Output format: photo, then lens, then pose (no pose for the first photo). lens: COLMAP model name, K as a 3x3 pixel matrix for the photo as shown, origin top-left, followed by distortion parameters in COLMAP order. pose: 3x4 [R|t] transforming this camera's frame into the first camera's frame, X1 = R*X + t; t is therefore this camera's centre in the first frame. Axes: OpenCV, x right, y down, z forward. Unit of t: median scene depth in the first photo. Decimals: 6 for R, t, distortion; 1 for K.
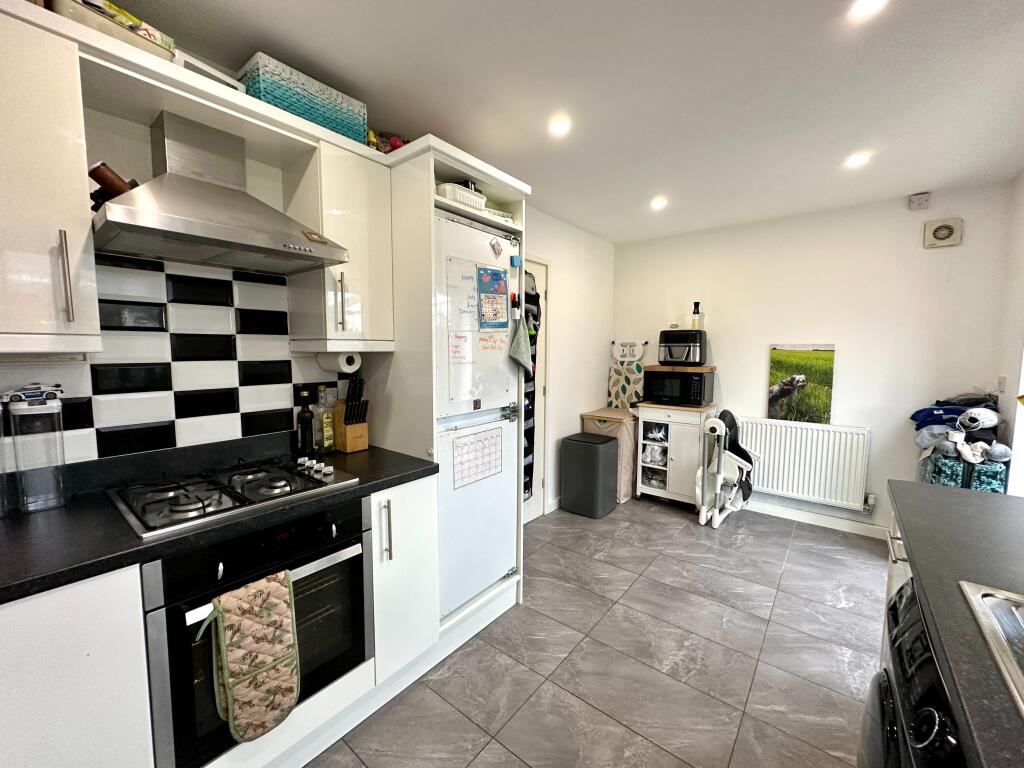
lens RADIAL K [[411.0, 0, 512.0], [0, 411.0, 384.0], [0, 0, 1]] dist [0.000283, 0.000286]
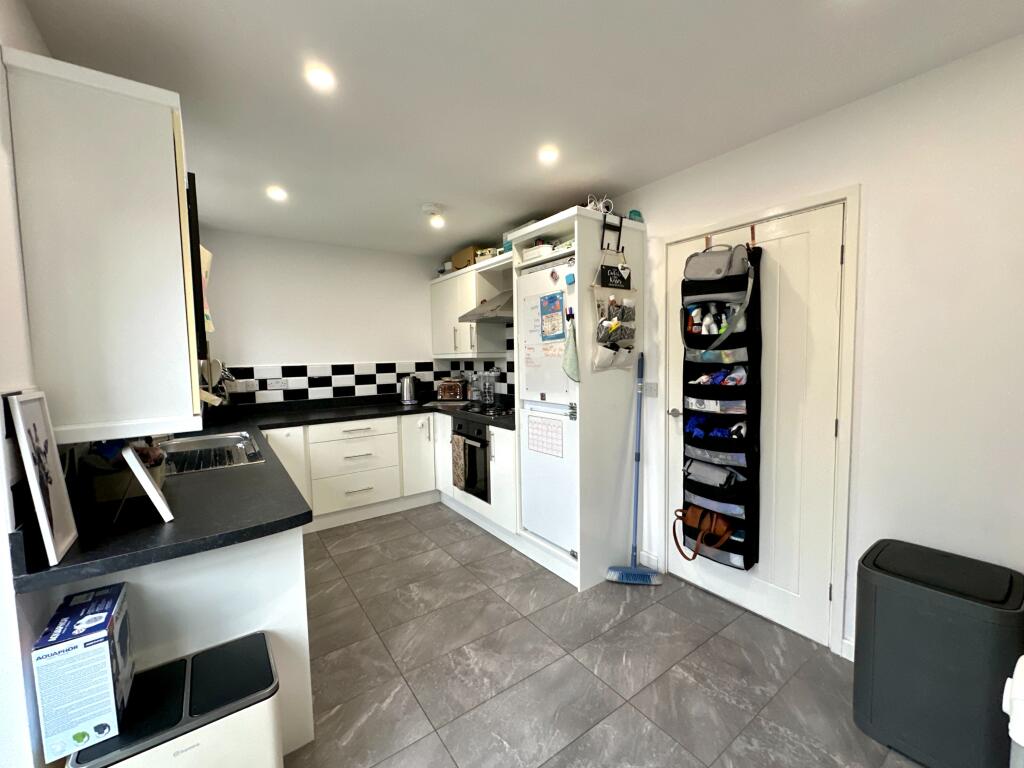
lens RADIAL K [[411.0, 0, 512.0], [0, 411.0, 384.0], [0, 0, 1]] dist [0.000283, 0.000286]
pose [[-0.262025, 0.069620, -0.962547, 1.273111], [-0.066435, 0.993727, 0.089961, -0.110017], [0.962772, 0.087519, -0.255756, 1.262574]]
